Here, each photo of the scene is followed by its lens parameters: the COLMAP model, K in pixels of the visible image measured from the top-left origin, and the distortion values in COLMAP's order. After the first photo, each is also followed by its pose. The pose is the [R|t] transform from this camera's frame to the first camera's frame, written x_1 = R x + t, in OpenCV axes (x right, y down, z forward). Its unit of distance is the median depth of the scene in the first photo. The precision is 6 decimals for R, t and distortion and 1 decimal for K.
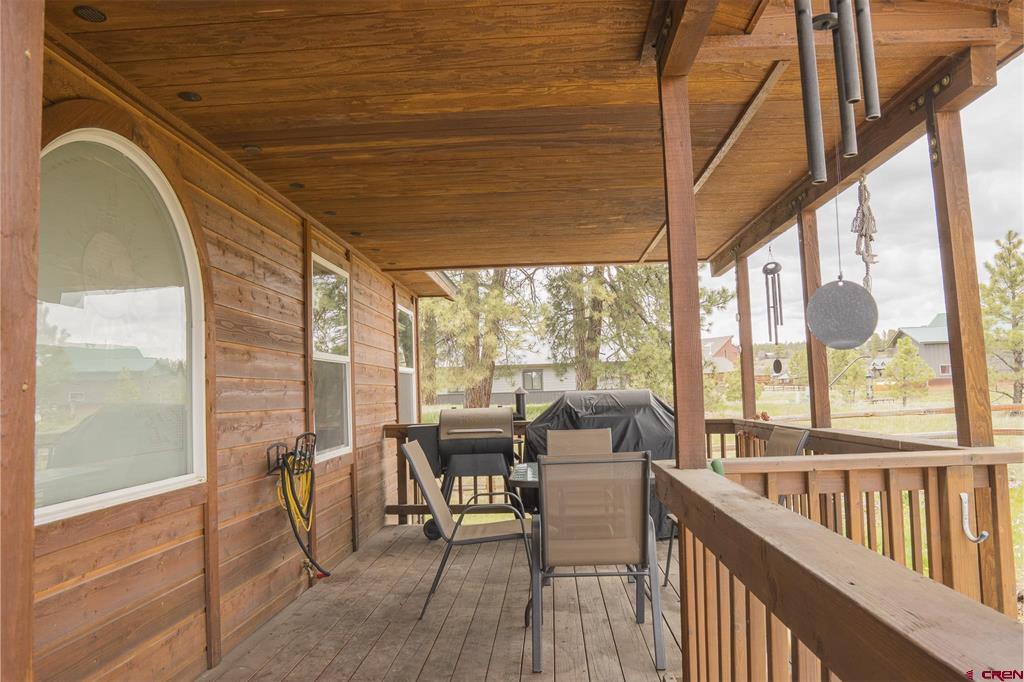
lens RADIAL K [[714.6, 0, 513.9], [0, 714.6, 340.1], [0, 0, 1]] dist [-0.110261, 0.063676]
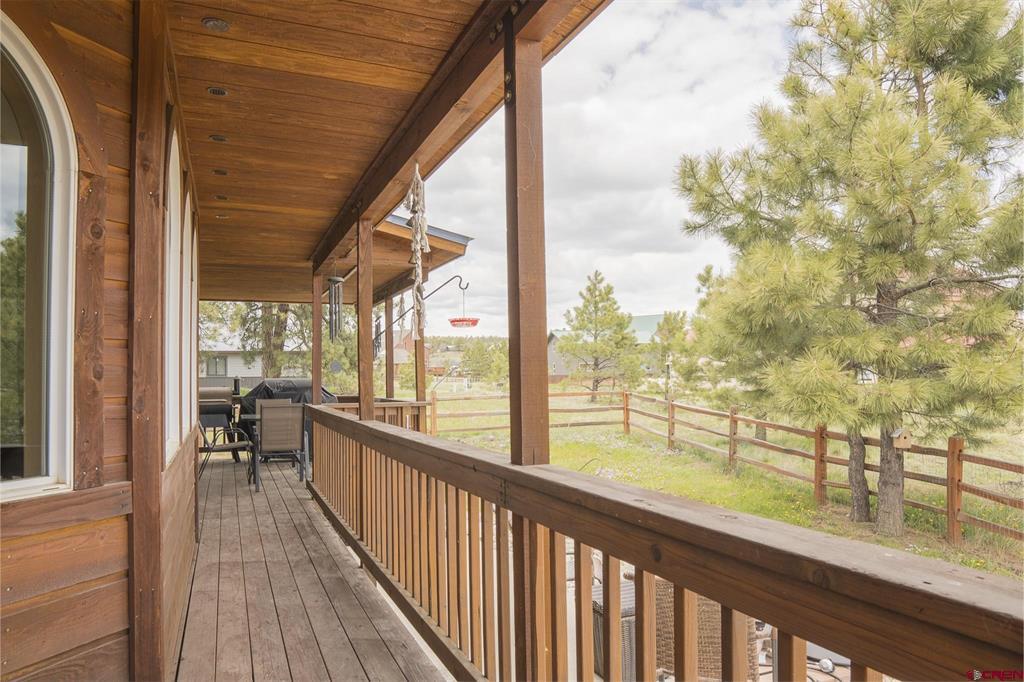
lens RADIAL K [[714.6, 0, 512.7], [0, 714.6, 344.6], [0, 0, 1]] dist [-0.110261, 0.063676]
pose [[0.906492, 0.038765, 0.420441, -0.030280], [-0.048237, 0.998765, 0.011914, -0.017195], [-0.419459, -0.031081, 0.907242, -0.228816]]
